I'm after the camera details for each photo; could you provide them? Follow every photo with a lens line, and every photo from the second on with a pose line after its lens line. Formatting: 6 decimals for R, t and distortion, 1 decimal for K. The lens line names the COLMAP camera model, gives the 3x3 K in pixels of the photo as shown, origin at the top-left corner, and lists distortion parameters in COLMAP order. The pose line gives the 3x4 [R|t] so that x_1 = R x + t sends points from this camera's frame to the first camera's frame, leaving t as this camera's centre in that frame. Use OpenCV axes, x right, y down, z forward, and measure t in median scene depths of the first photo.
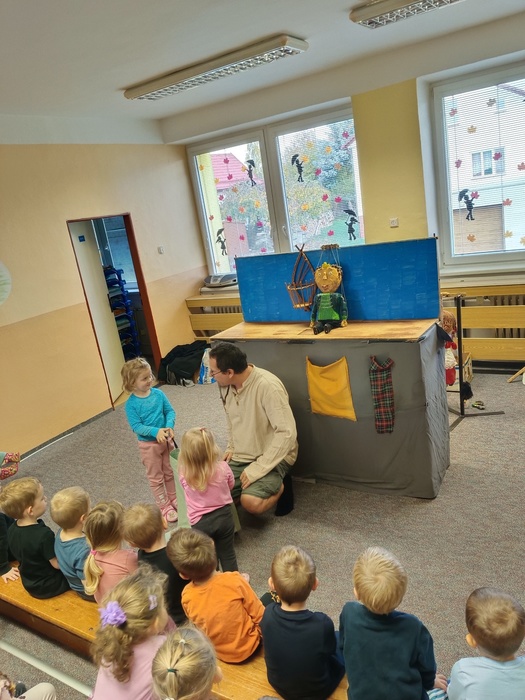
lens RADIAL K [[511.4, 0, 259.0], [0, 511.4, 344.6], [0, 0, 1]] dist [0.070543, -0.146307]
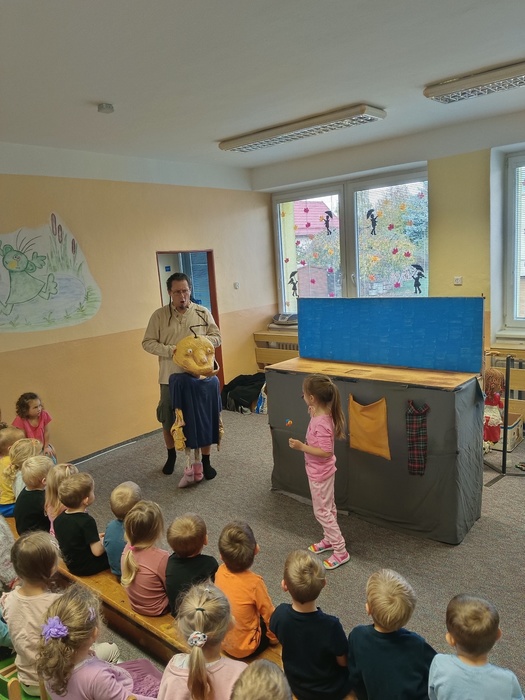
lens RADIAL K [[508.2, 0, 269.8], [0, 508.2, 353.1], [0, 0, 1]] dist [0.067619, -0.144088]
pose [[0.986027, 0.113502, -0.121936, 0.033838], [-0.121215, 0.990942, -0.057793, 0.014627], [0.114272, 0.071766, 0.990854, -0.062167]]
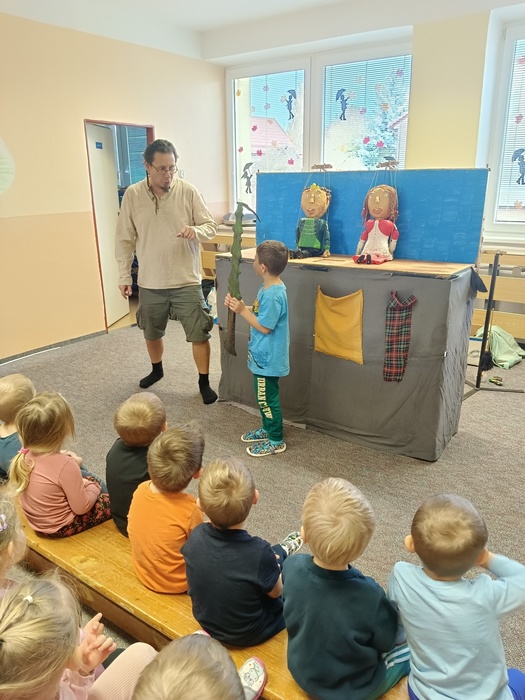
lens RADIAL K [[511.4, 0, 259.0], [0, 511.4, 344.6], [0, 0, 1]] dist [0.070543, -0.146307]
pose [[0.987503, 0.156721, -0.016608, 0.015211], [-0.155693, 0.986468, 0.051392, 0.068213], [0.024437, -0.048164, 0.998540, 0.075730]]
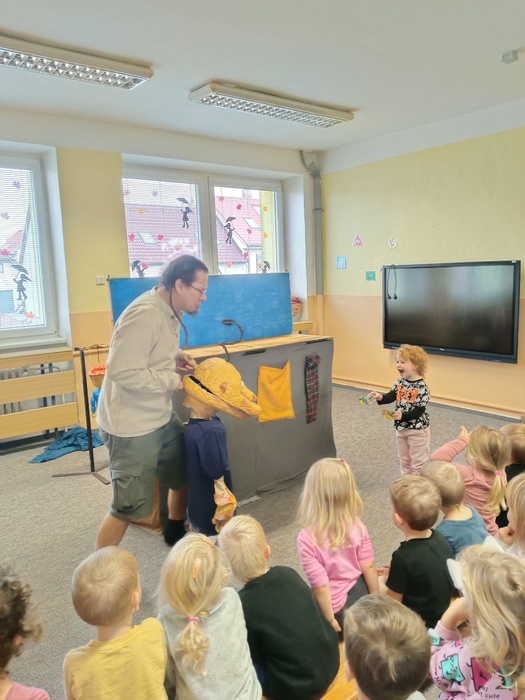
lens RADIAL K [[511.4, 0, 259.0], [0, 511.4, 344.6], [0, 0, 1]] dist [0.070543, -0.146307]
pose [[0.363047, 0.011945, 0.931694, -0.630968], [0.222111, 0.969984, -0.098984, 0.060623], [-0.904911, 0.242875, 0.349497, 0.445692]]
